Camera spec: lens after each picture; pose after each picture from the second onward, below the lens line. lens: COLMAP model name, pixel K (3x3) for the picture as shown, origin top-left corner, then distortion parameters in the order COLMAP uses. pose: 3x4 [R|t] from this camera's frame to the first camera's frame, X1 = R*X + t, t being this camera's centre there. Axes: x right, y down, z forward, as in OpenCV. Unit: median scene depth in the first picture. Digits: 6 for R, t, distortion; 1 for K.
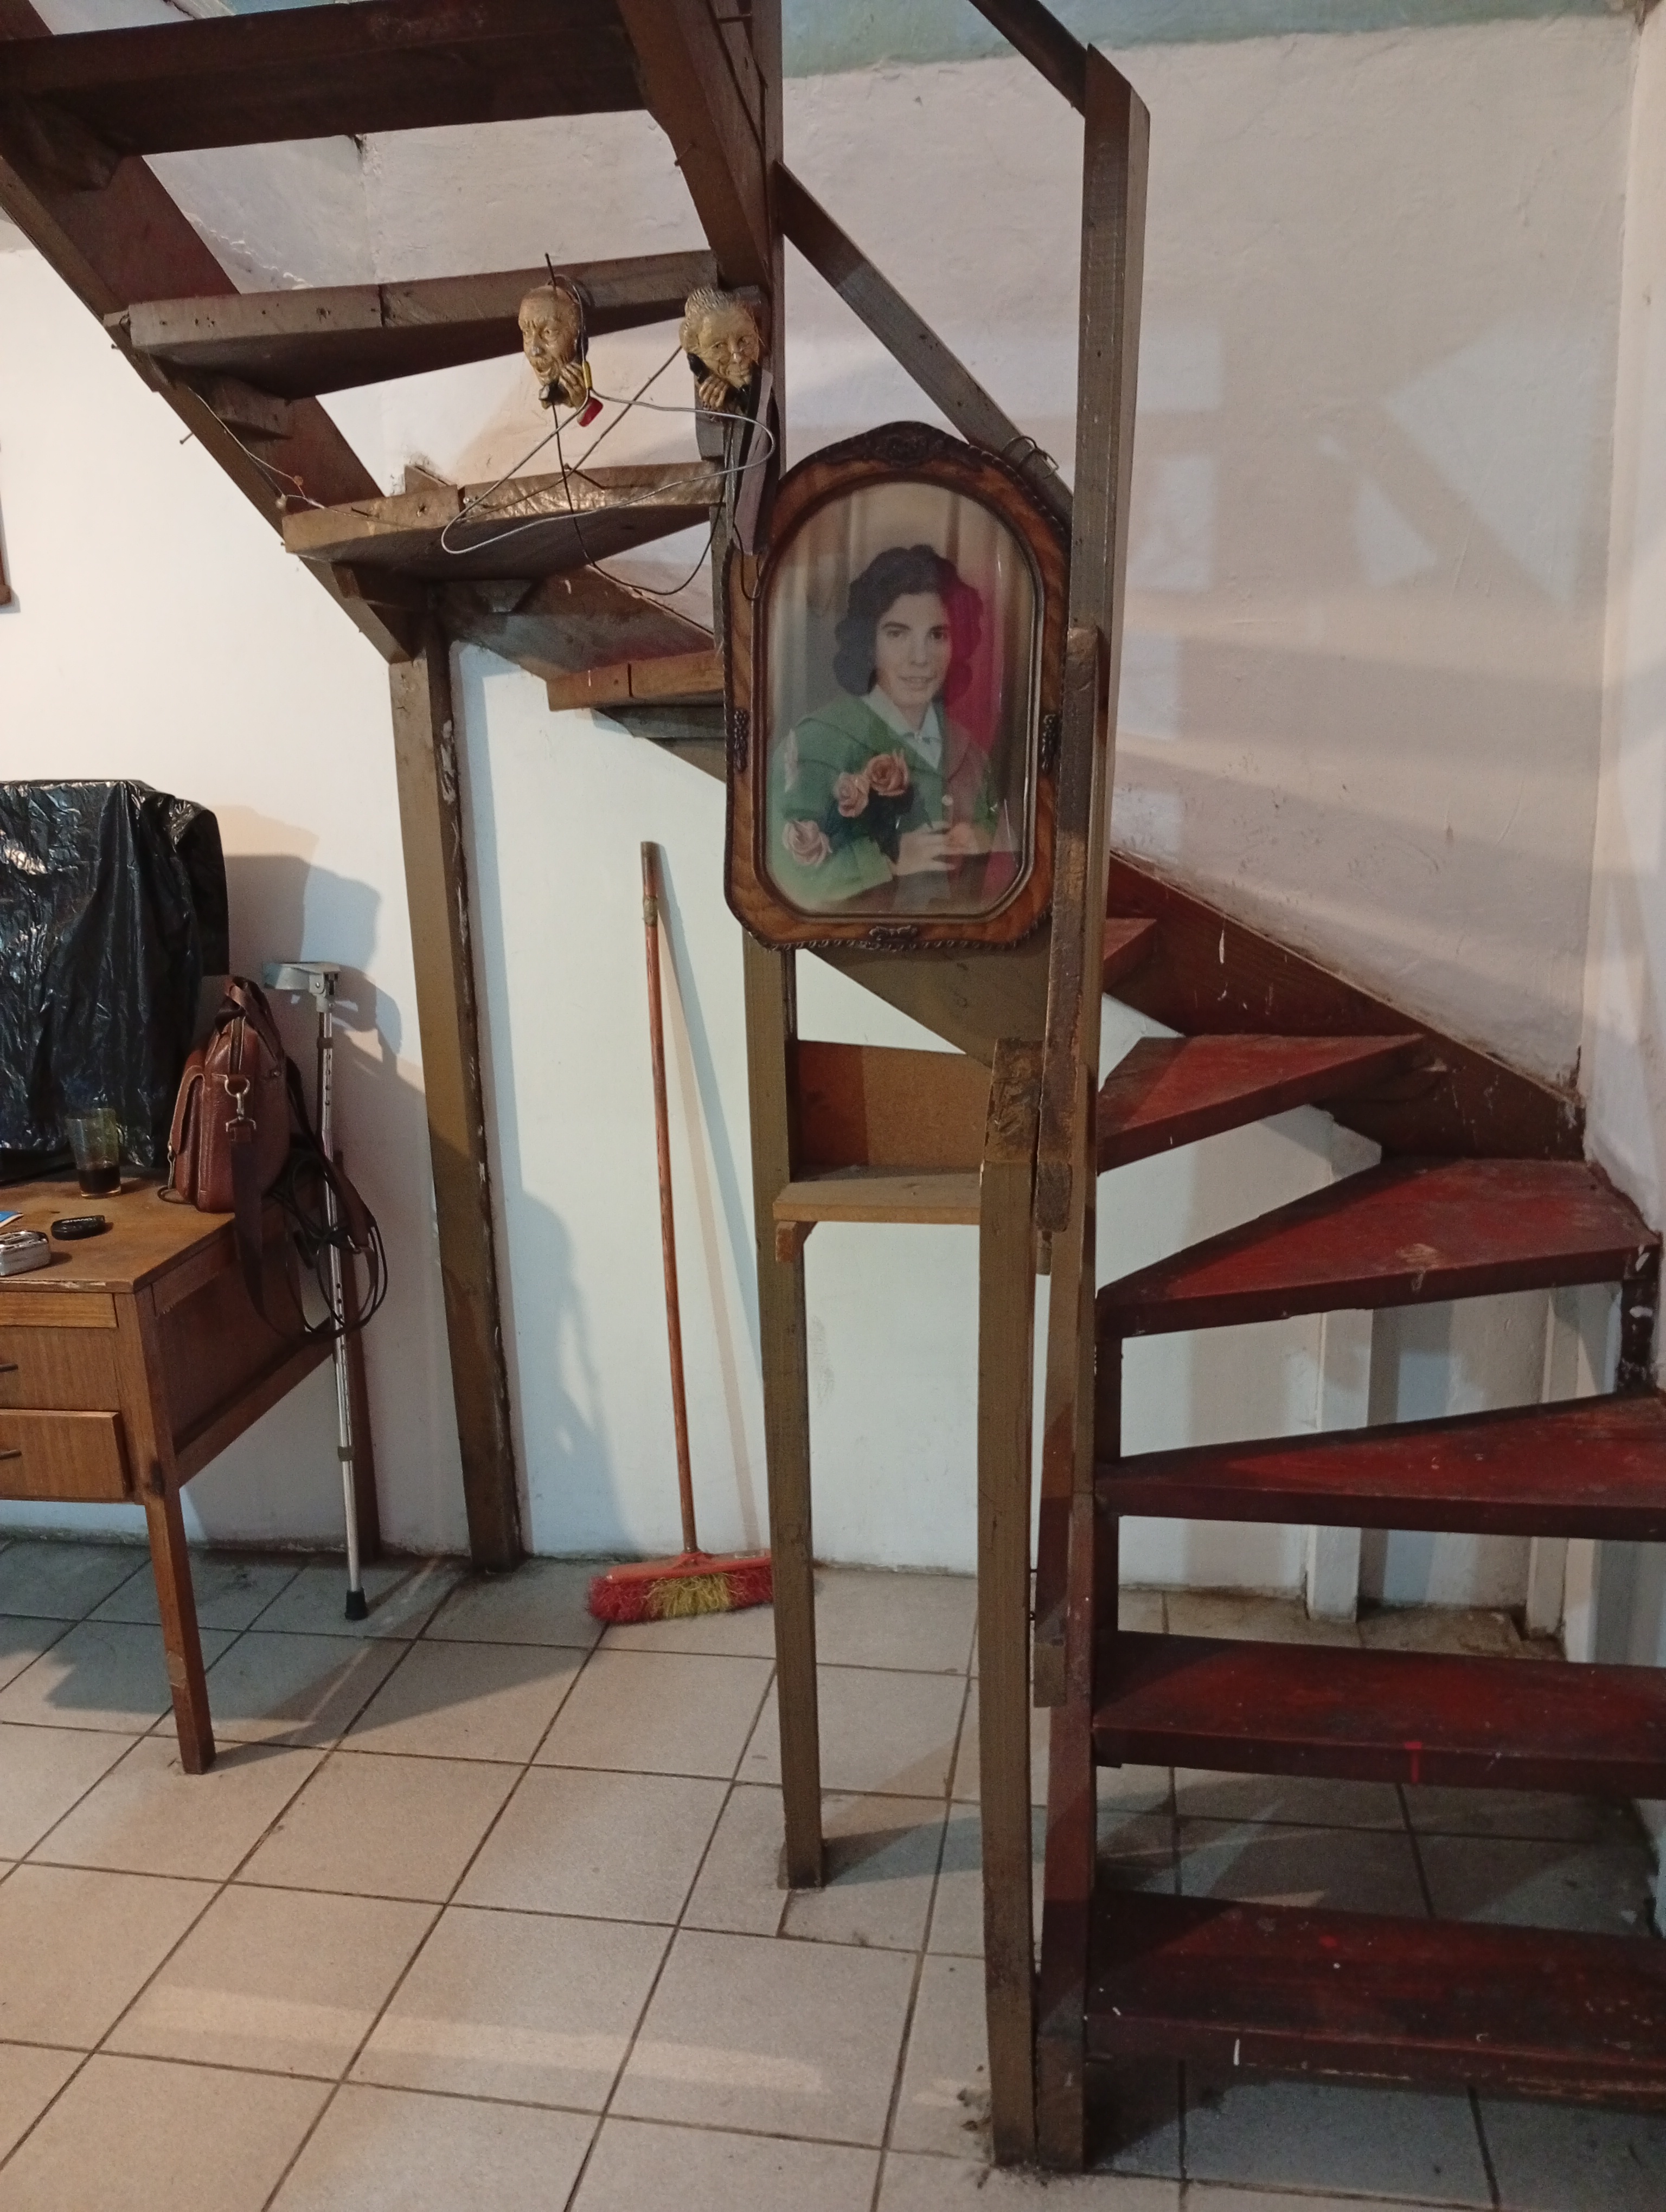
lens RADIAL K [[1720.8, 0, 833.0], [0, 1720.8, 1106.0], [0, 0, 1]] dist [0.105143, -0.219460]
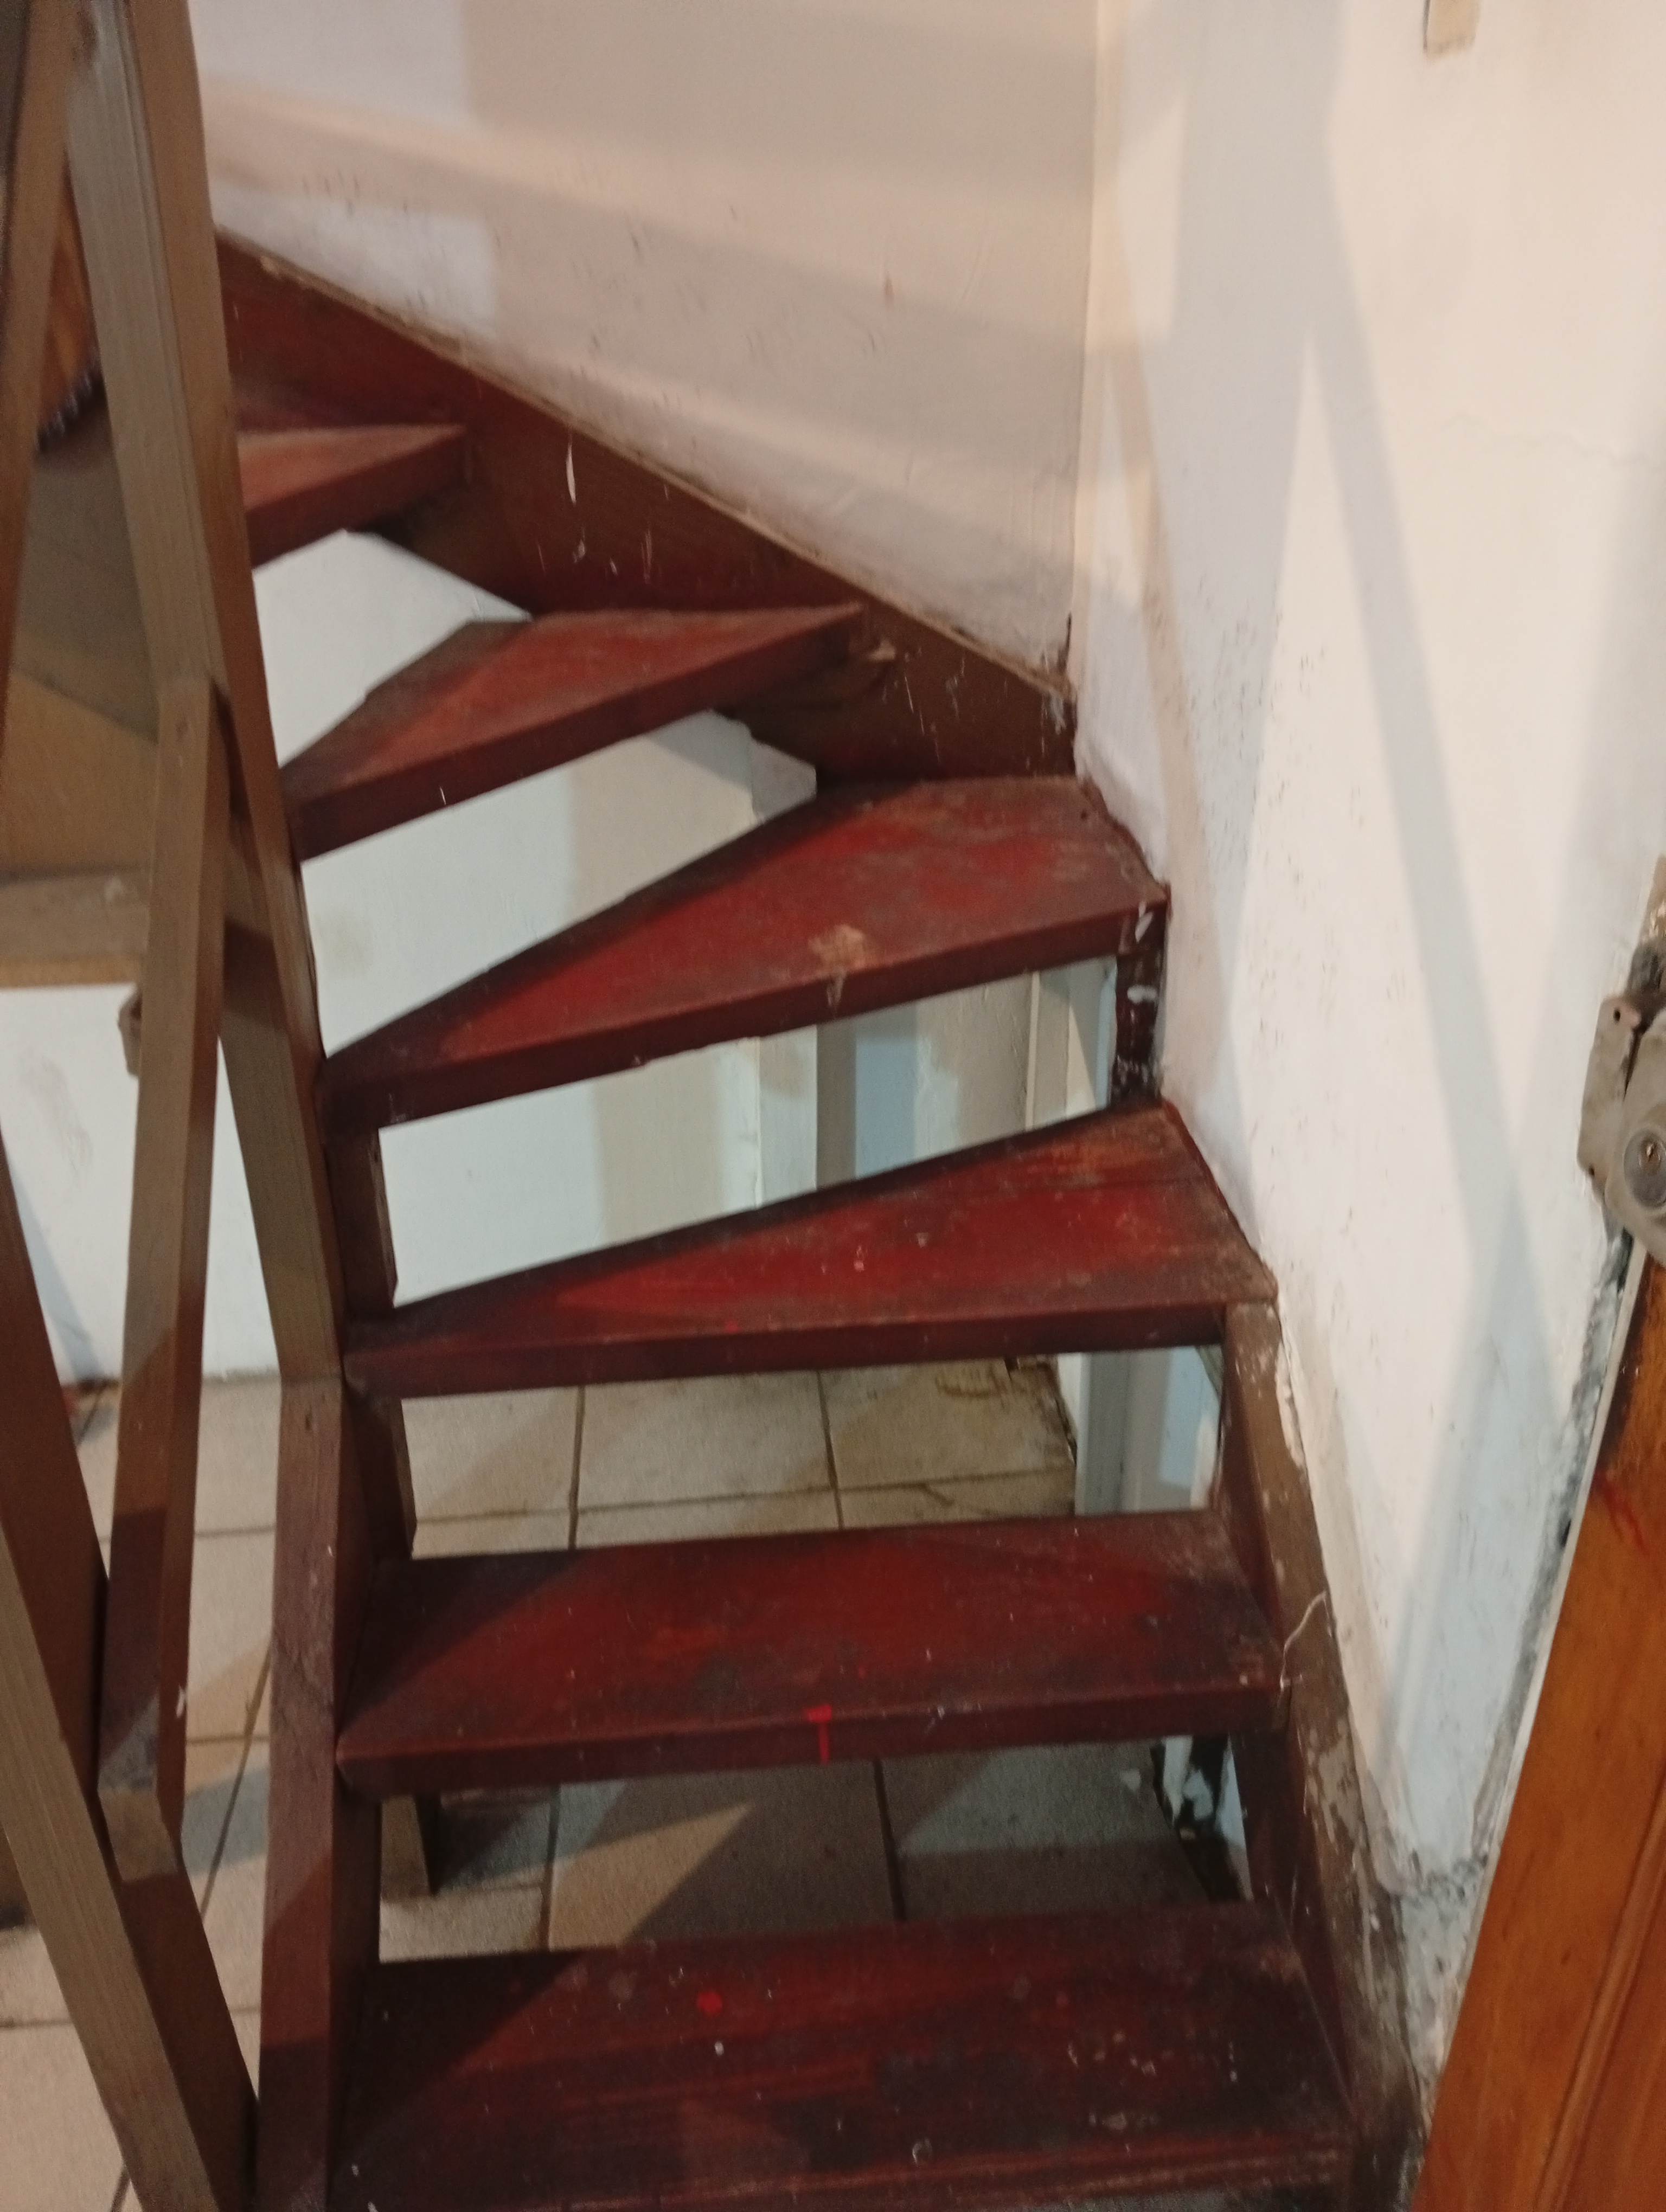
lens RADIAL K [[1708.1, 0, 821.0], [0, 1708.1, 1121.8], [0, 0, 1]] dist [0.145457, -0.329610]
pose [[0.968552, -0.100315, 0.227694, 0.164345], [0.042968, 0.968810, 0.244051, -0.010809], [-0.245074, -0.226593, 0.942653, 0.342273]]
